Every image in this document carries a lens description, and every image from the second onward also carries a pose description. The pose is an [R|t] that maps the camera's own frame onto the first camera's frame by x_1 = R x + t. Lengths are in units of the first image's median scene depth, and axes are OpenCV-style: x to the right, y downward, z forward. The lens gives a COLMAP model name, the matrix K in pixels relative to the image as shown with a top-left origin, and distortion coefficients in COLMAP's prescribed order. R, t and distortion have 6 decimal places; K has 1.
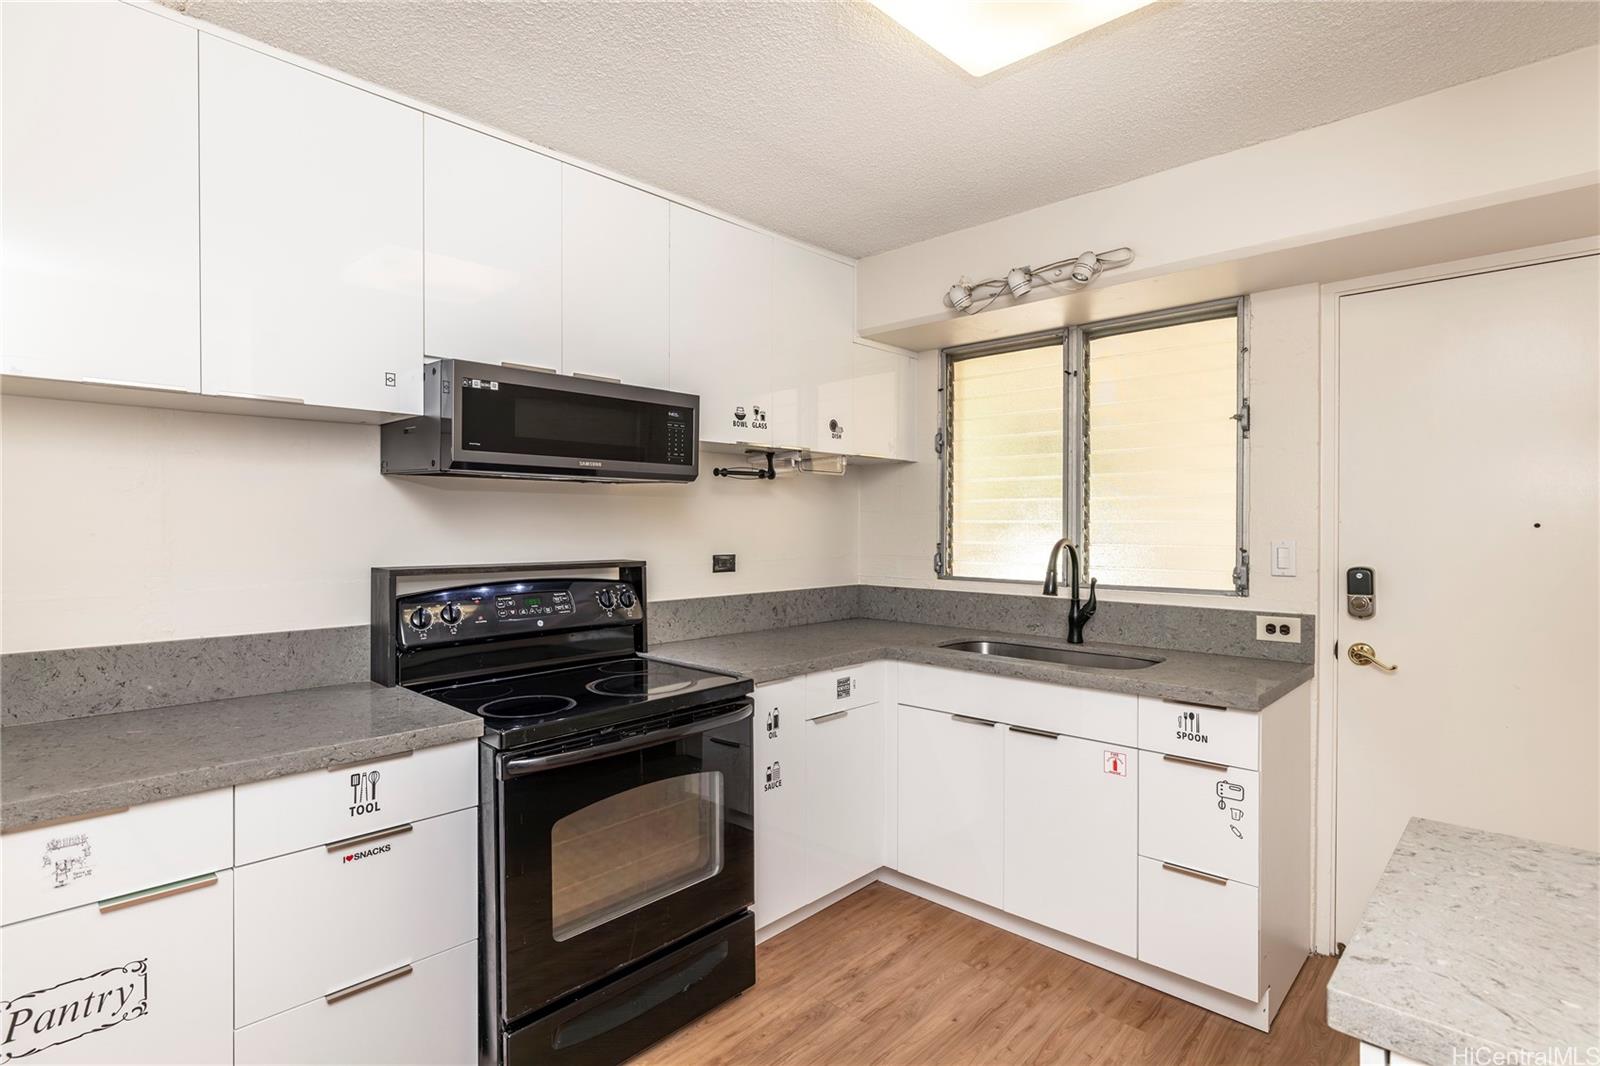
lens RADIAL K [[749.0, 0, 800.0], [0, 749.0, 533.0], [0, 0, 1]] dist [-0.002377, 0.000252]
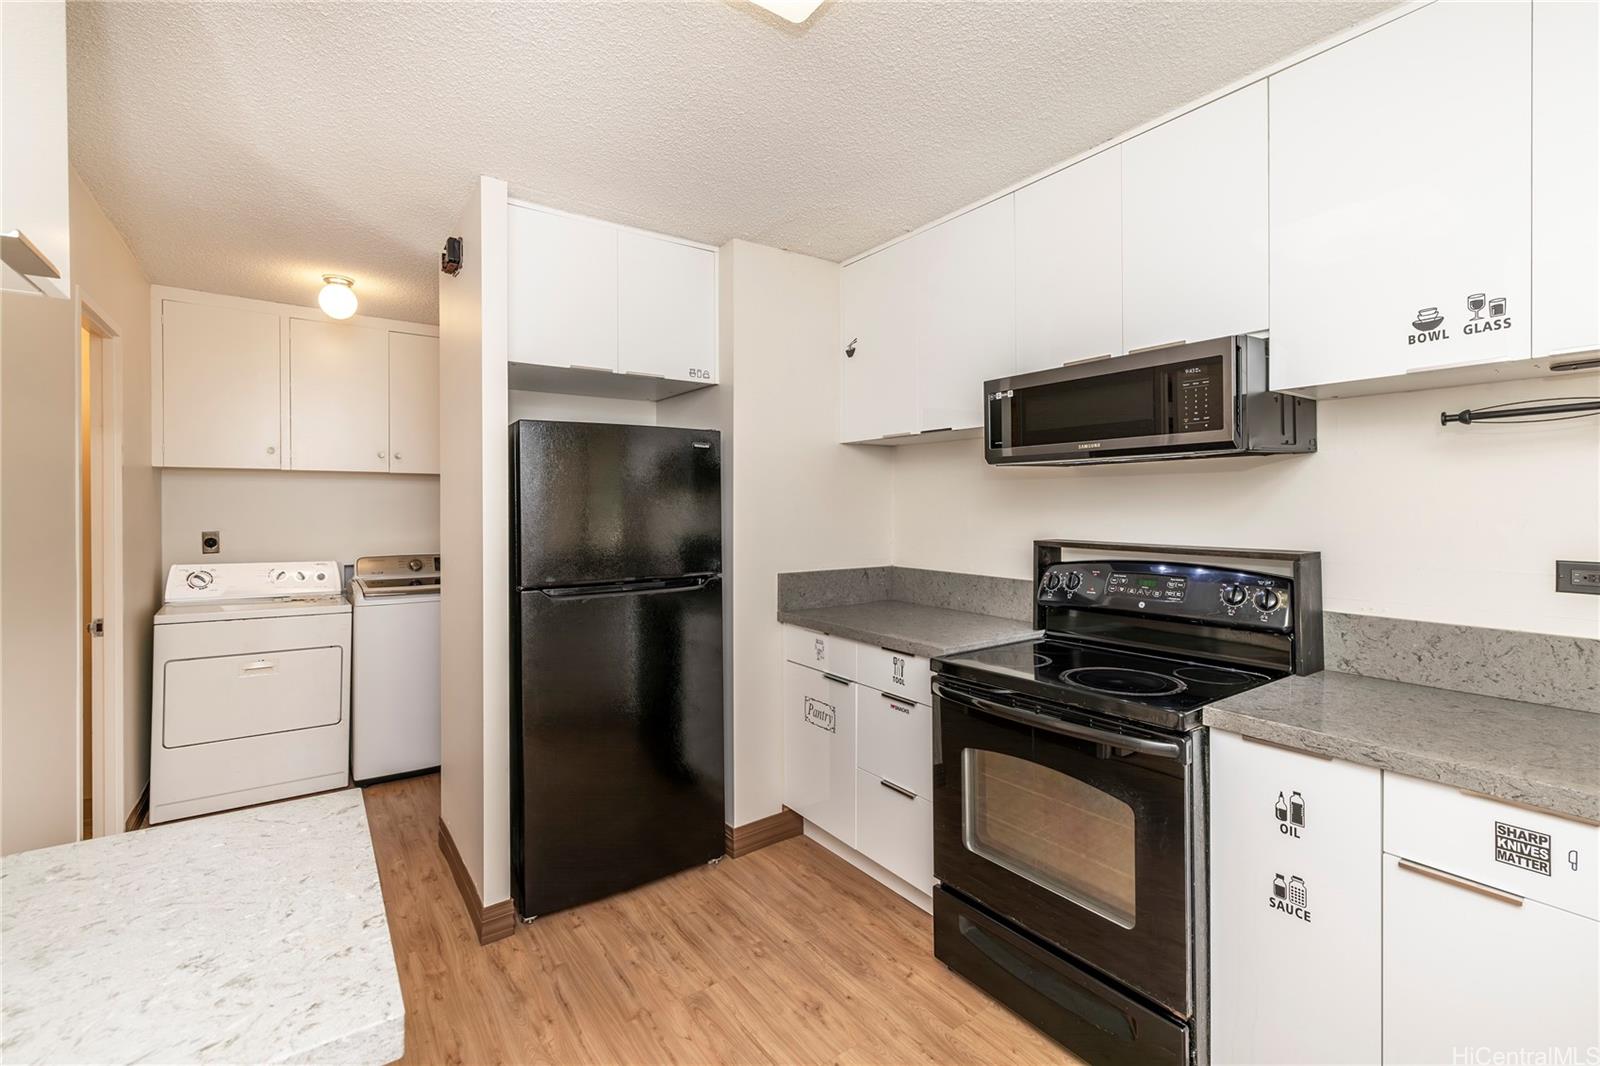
lens RADIAL K [[713.4, 0, 797.3], [0, 713.4, 509.2], [0, 0, 1]] dist [0.002764, -0.000198]
pose [[-0.175850, 0.003493, -0.984411, 0.693604], [-0.009265, 0.999944, 0.005203, -0.007942], [0.984373, 0.010036, -0.175808, 0.738495]]
